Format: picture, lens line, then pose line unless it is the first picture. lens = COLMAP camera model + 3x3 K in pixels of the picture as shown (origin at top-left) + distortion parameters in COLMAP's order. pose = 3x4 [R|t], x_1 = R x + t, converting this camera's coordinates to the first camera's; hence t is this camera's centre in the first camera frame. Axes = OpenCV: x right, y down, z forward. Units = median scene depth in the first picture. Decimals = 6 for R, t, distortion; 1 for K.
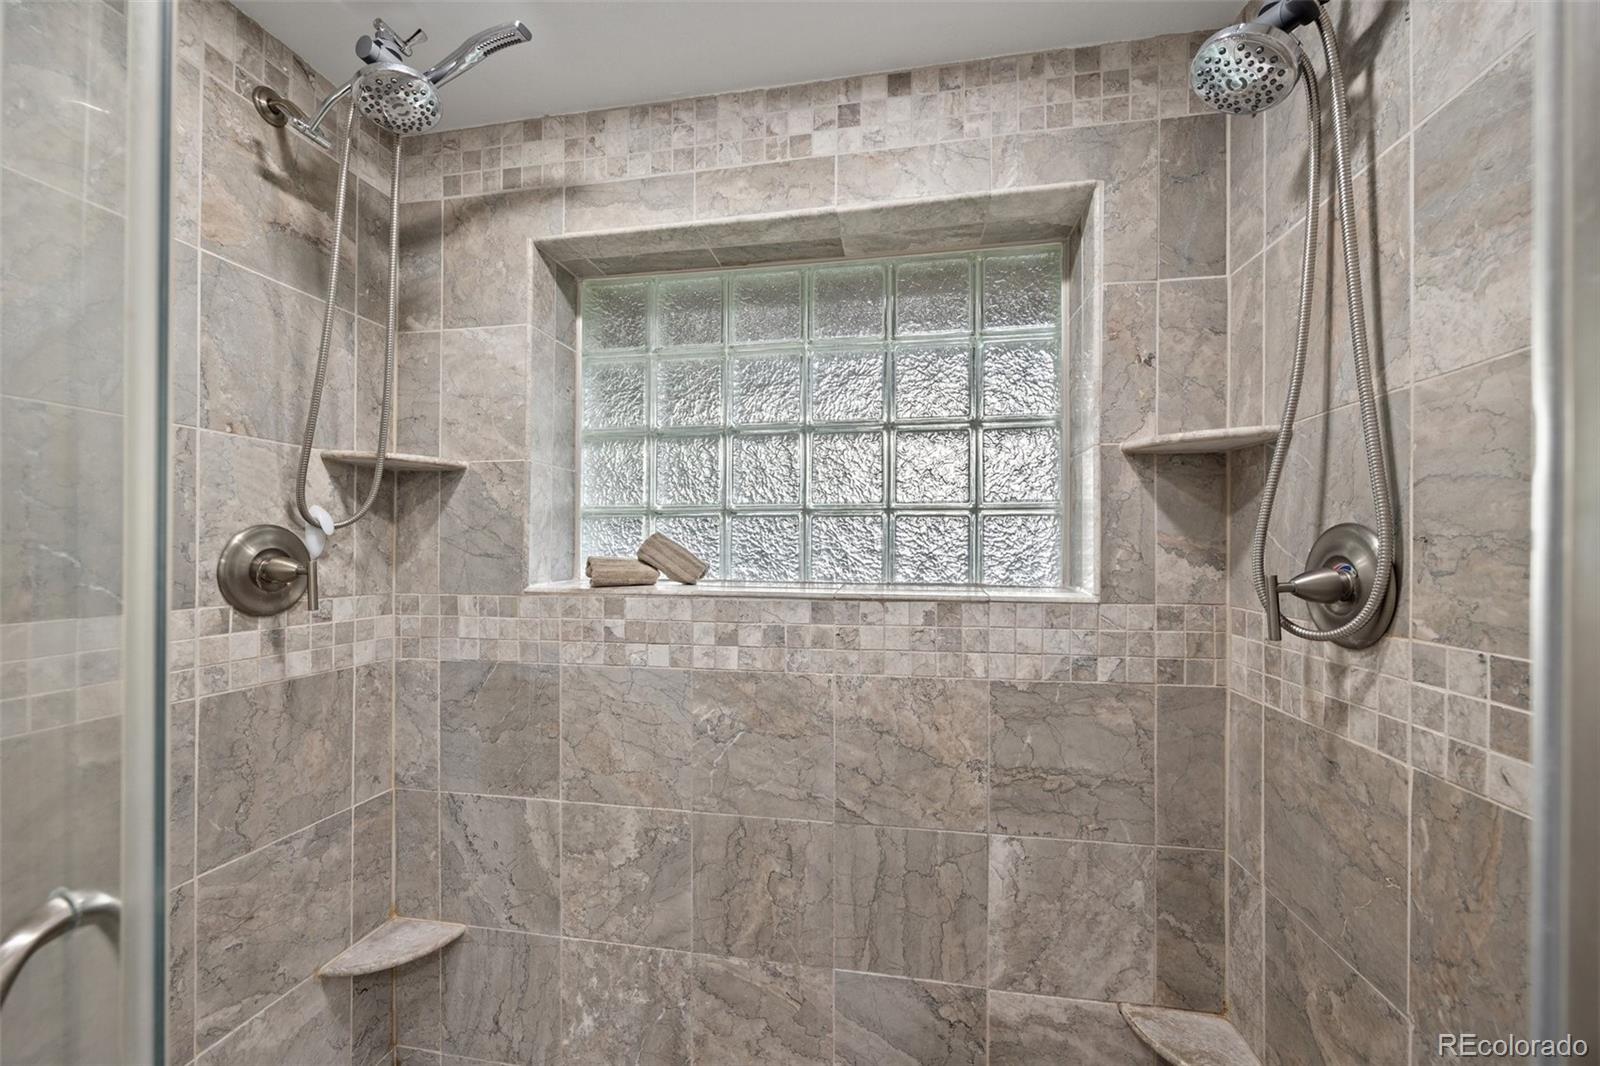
lens RADIAL K [[627.0, 0, 799.4], [0, 627.0, 555.8], [0, 0, 1]] dist [-0.002602, -0.000373]
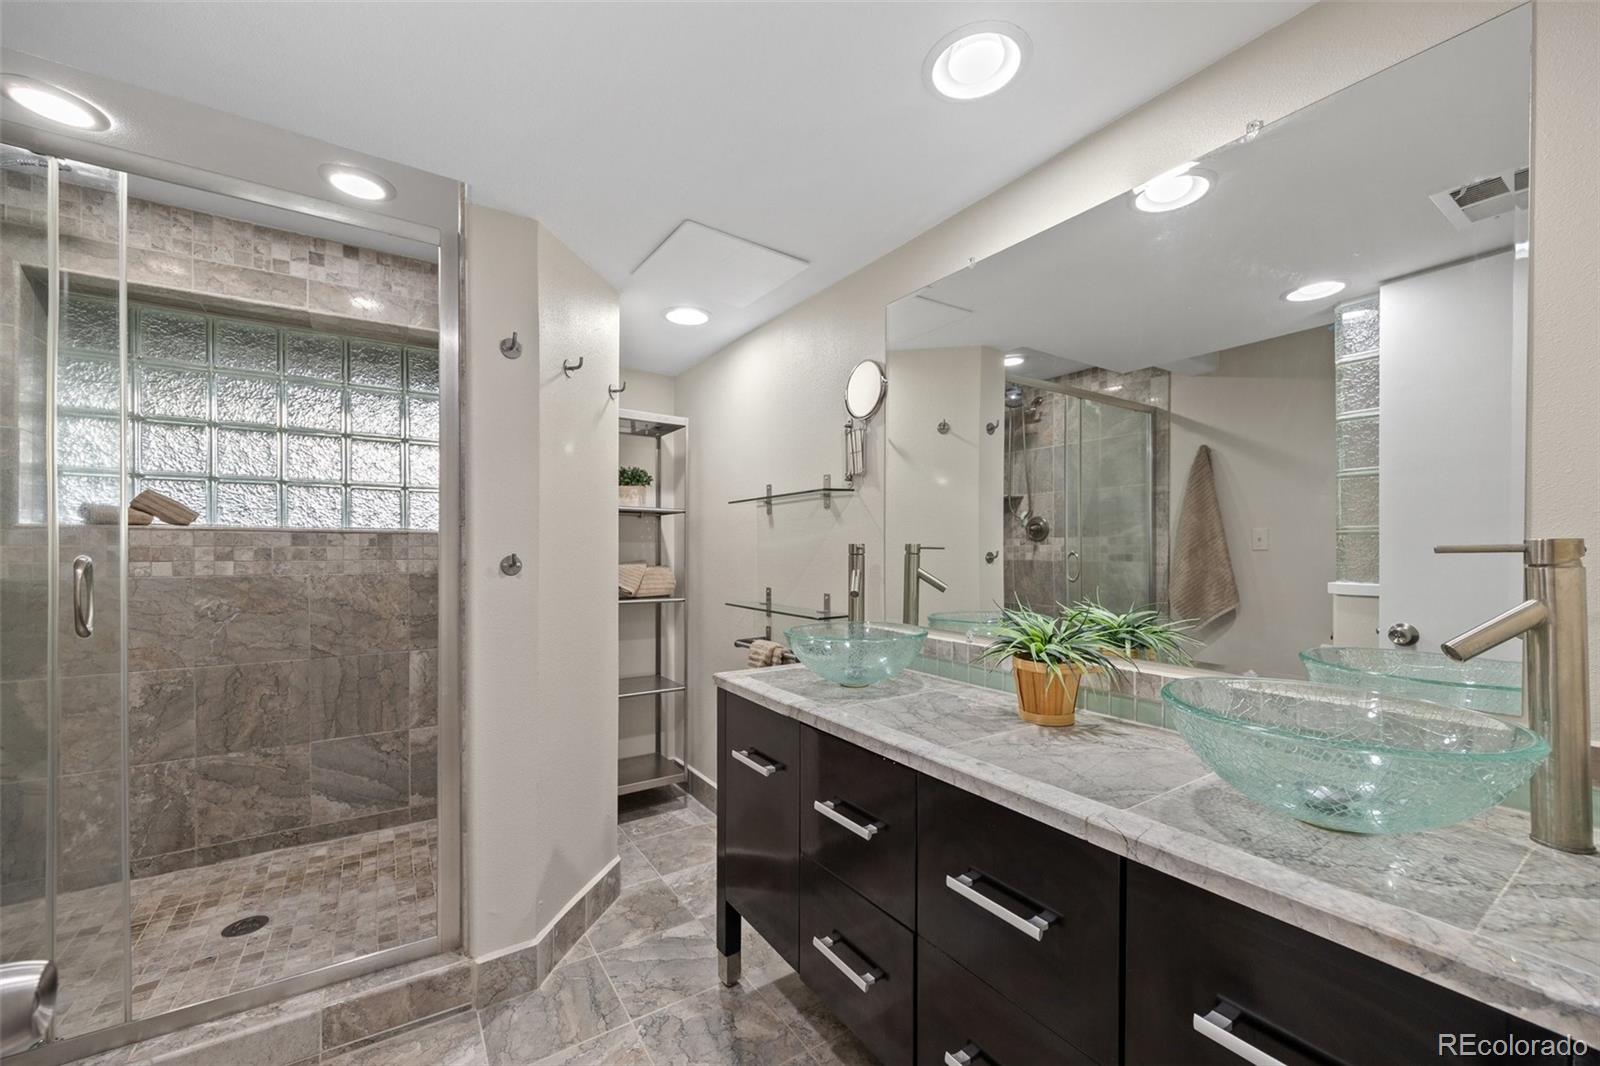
lens RADIAL K [[627.0, 0, 799.4], [0, 627.0, 555.8], [0, 0, 1]] dist [-0.002602, -0.000373]
pose [[0.721695, -0.007139, 0.692175, -0.161847], [0.007690, 0.999968, 0.002295, 0.138384], [-0.692169, 0.003666, 0.721726, -1.187763]]
